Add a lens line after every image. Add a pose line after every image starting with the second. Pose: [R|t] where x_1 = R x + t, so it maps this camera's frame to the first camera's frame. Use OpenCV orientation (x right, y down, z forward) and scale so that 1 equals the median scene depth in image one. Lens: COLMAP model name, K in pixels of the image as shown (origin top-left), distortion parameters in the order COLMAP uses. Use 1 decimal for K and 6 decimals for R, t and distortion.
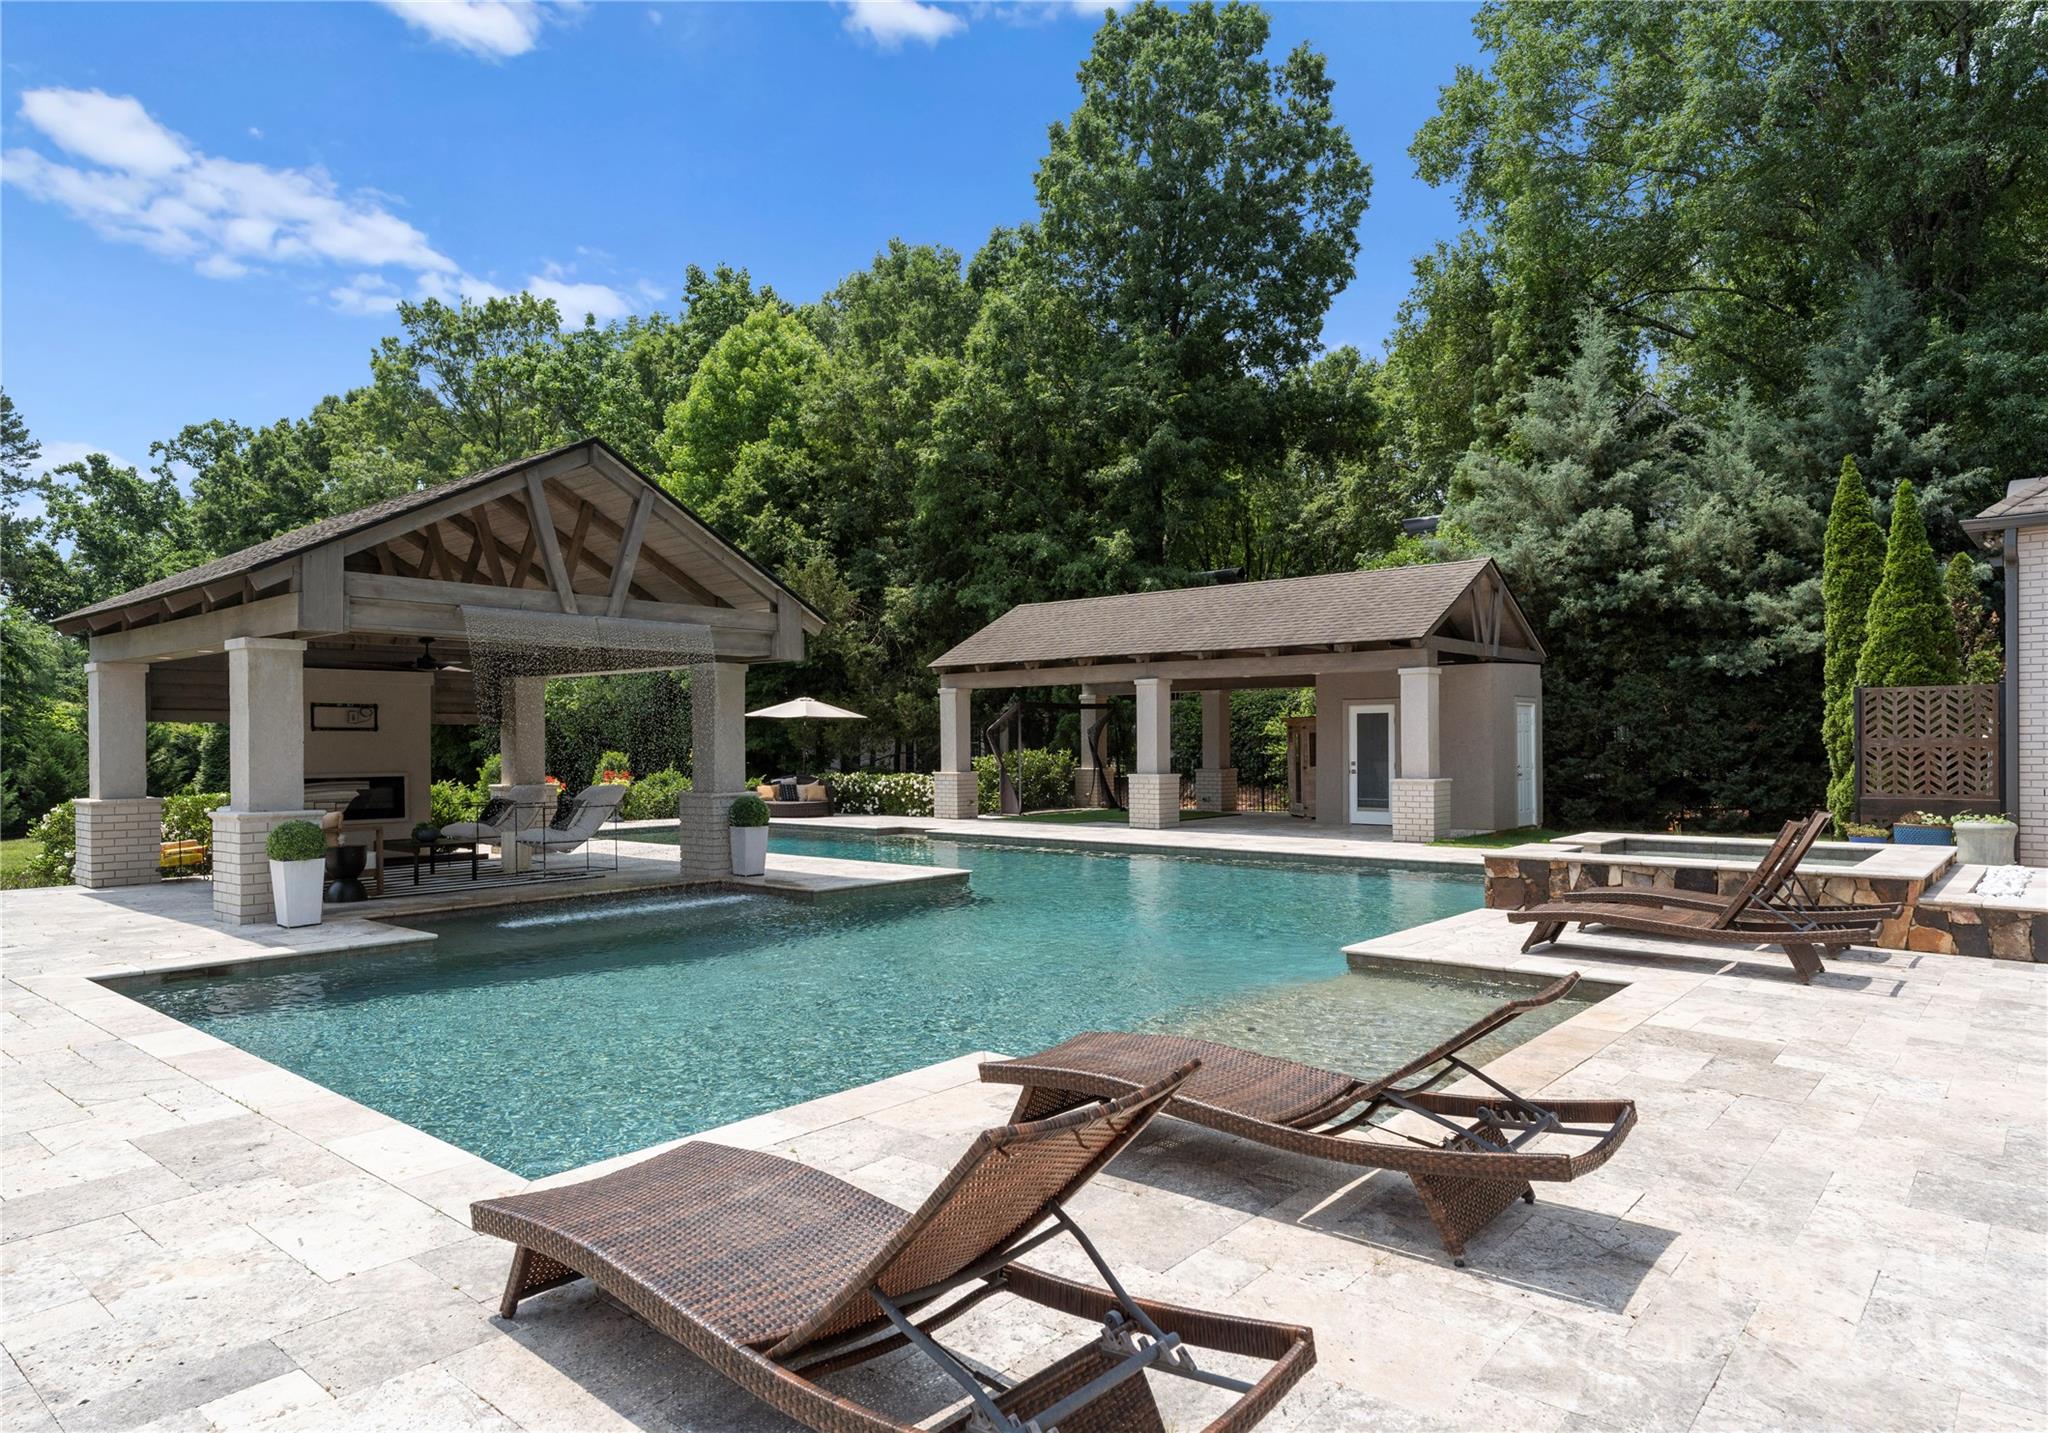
lens RADIAL K [[1221.0, 0, 1016.6], [0, 1221.0, 739.5], [0, 0, 1]] dist [0.003672, -0.001086]
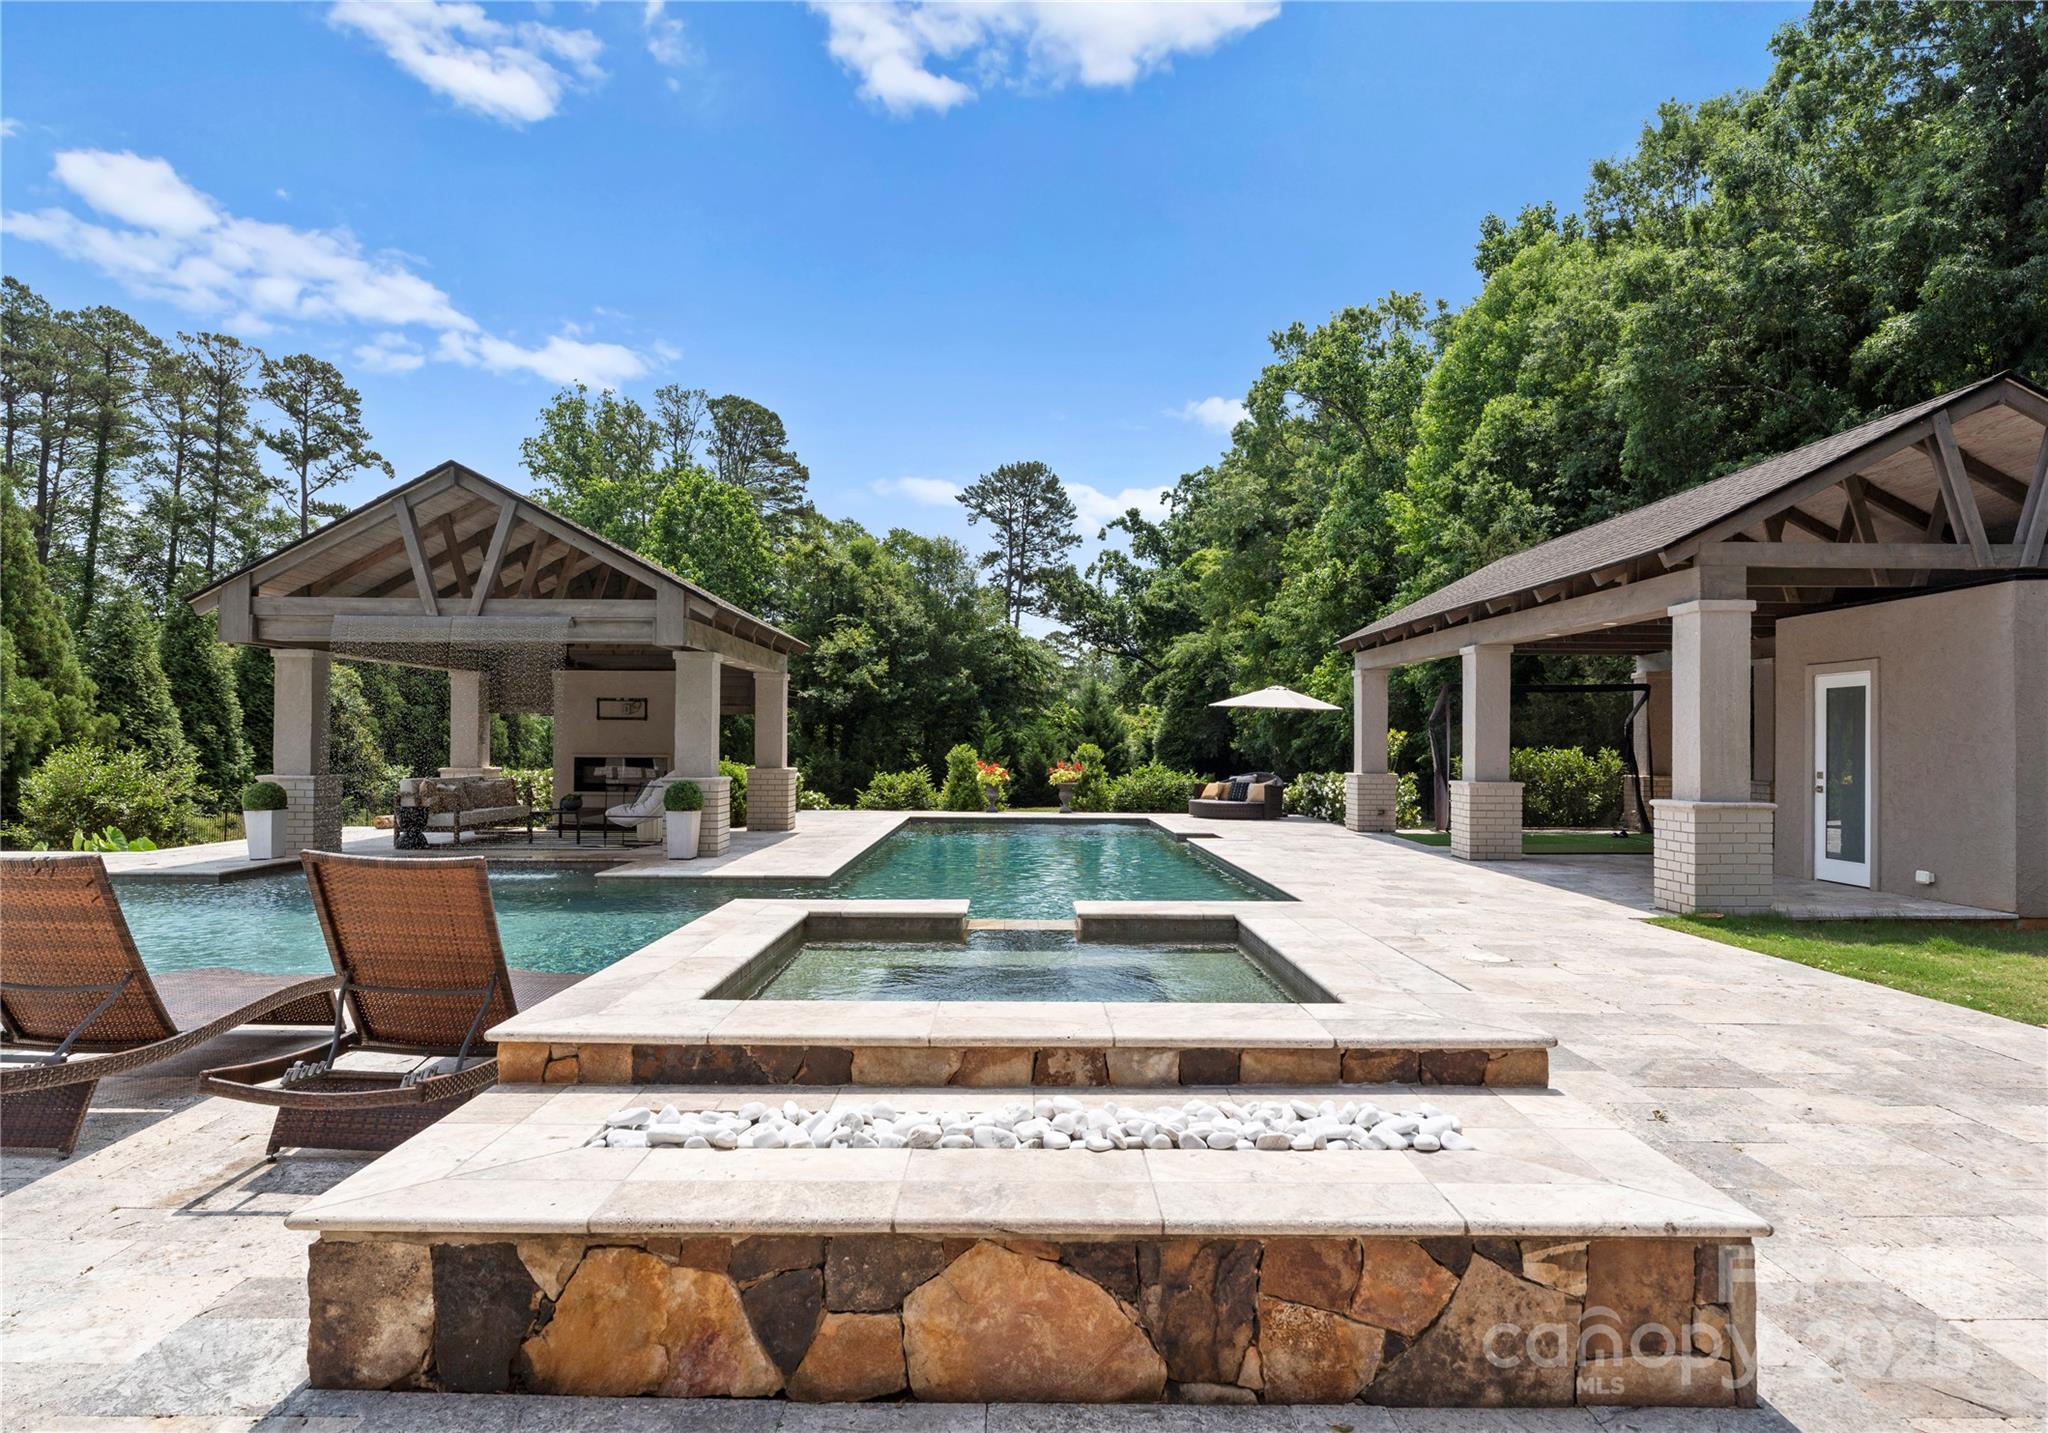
lens RADIAL K [[1221.0, 0, 1036.2], [0, 1221.0, 731.4], [0, 0, 1]] dist [0.003672, -0.001086]
pose [[0.664393, 0.002775, -0.747378, 0.368578], [-0.007666, 0.999966, -0.003101, 0.002946], [0.747344, 0.007789, 0.664391, 0.270927]]
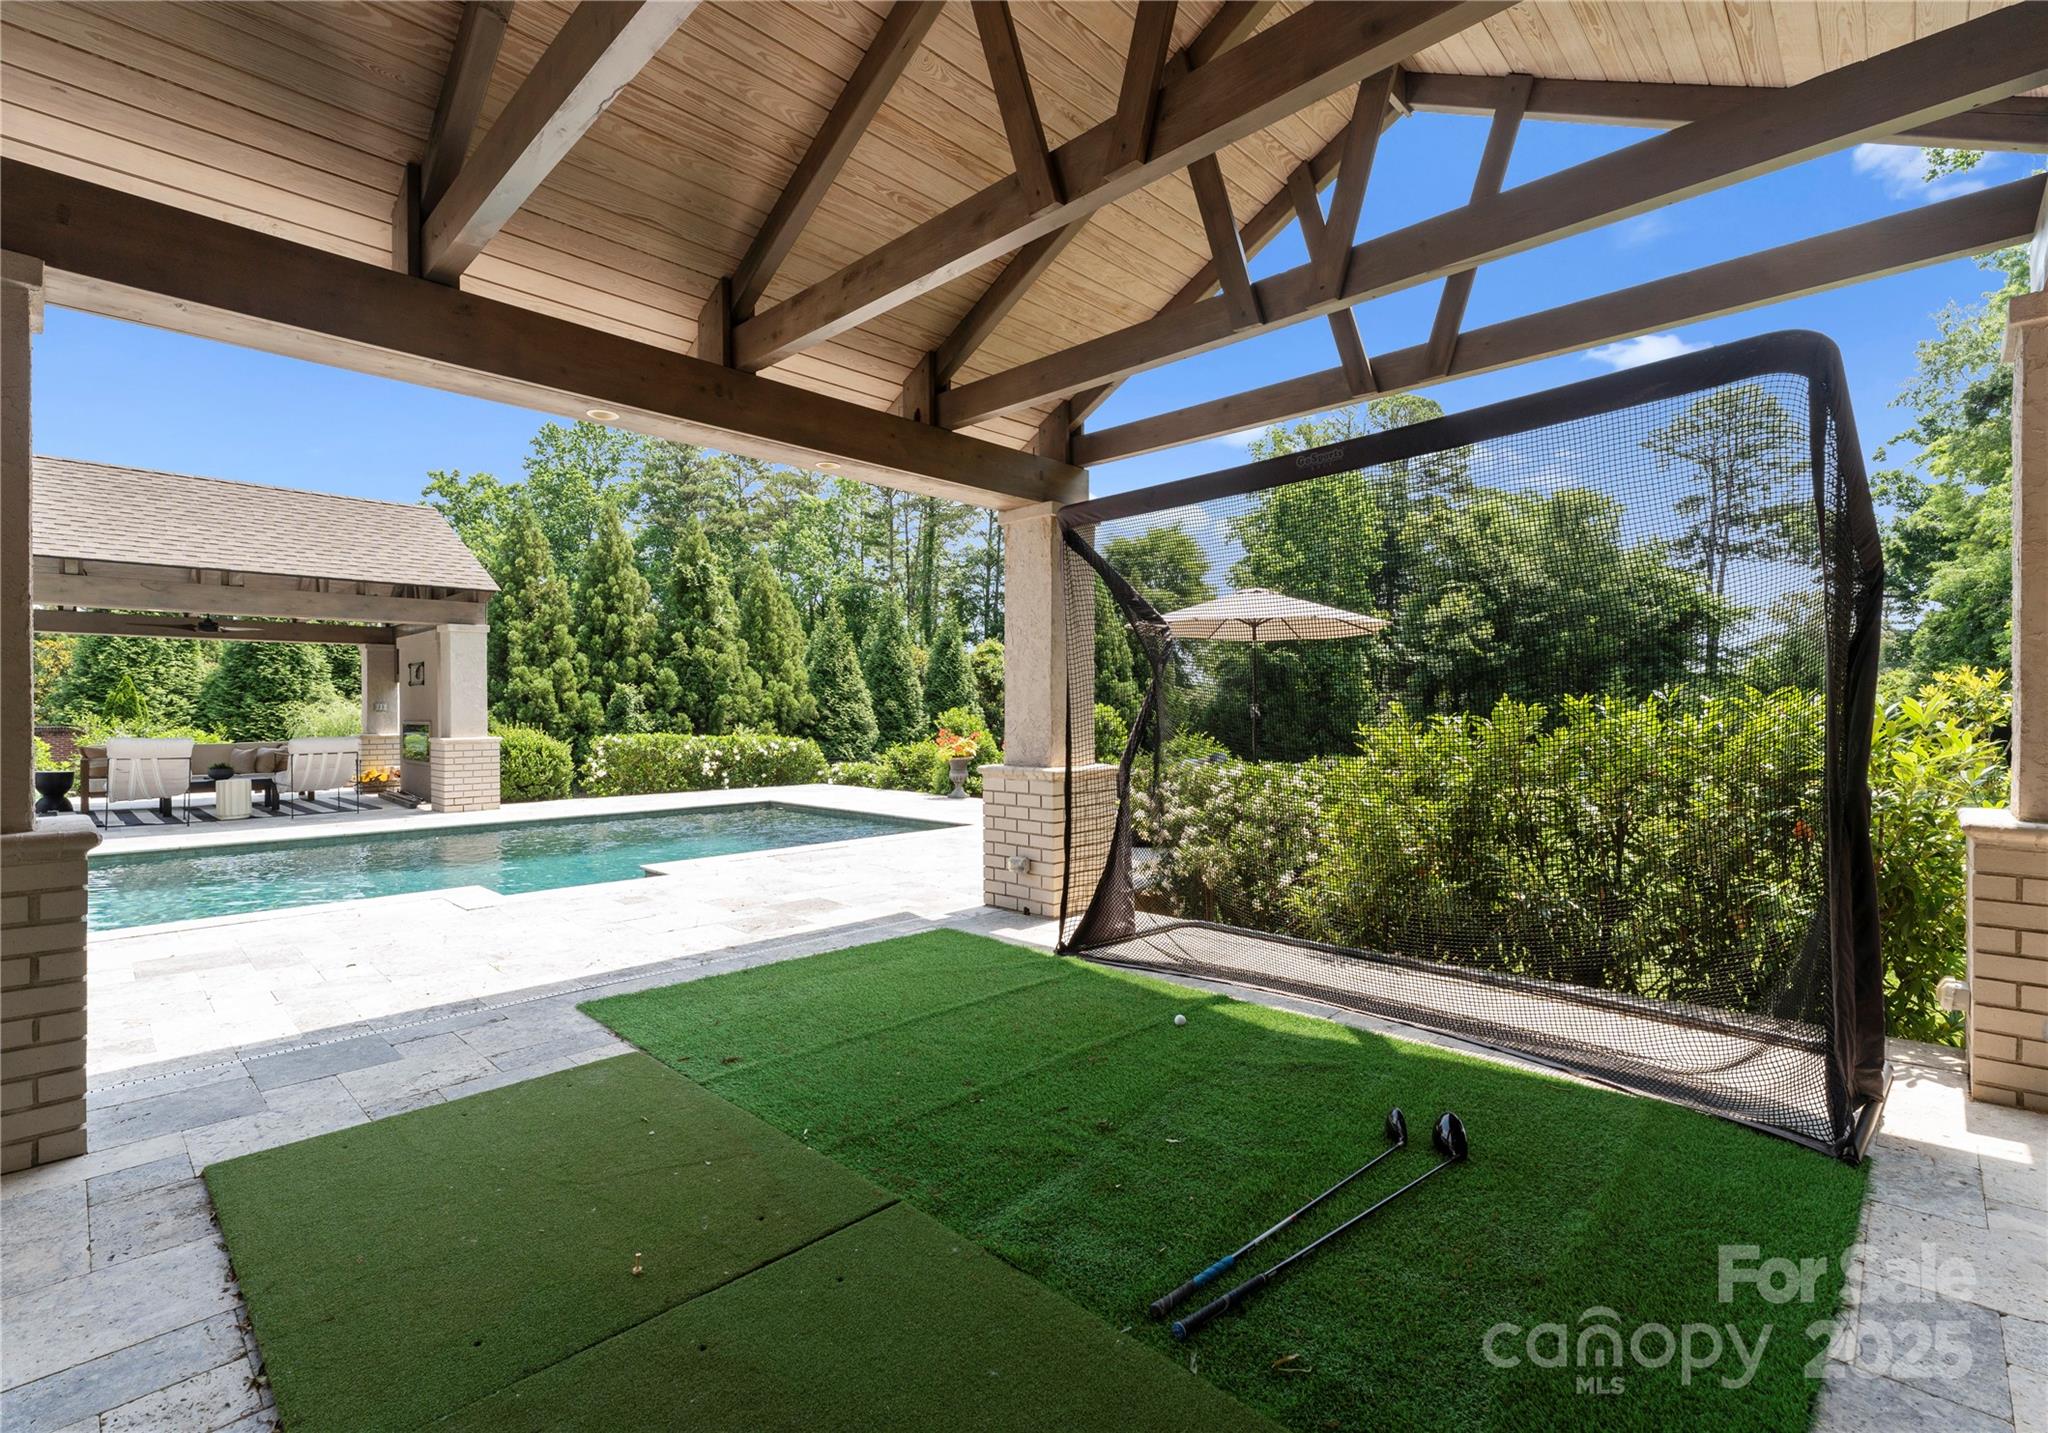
lens RADIAL K [[927.0, 0, 1040.6], [0, 927.0, 707.8], [0, 0, 1]] dist [-0.001371, -0.000135]
pose [[-0.055426, 0.003402, -0.998457, 0.167842], [0.006017, 0.999977, 0.003073, 0.007368], [0.998445, -0.005837, -0.055445, 0.920382]]
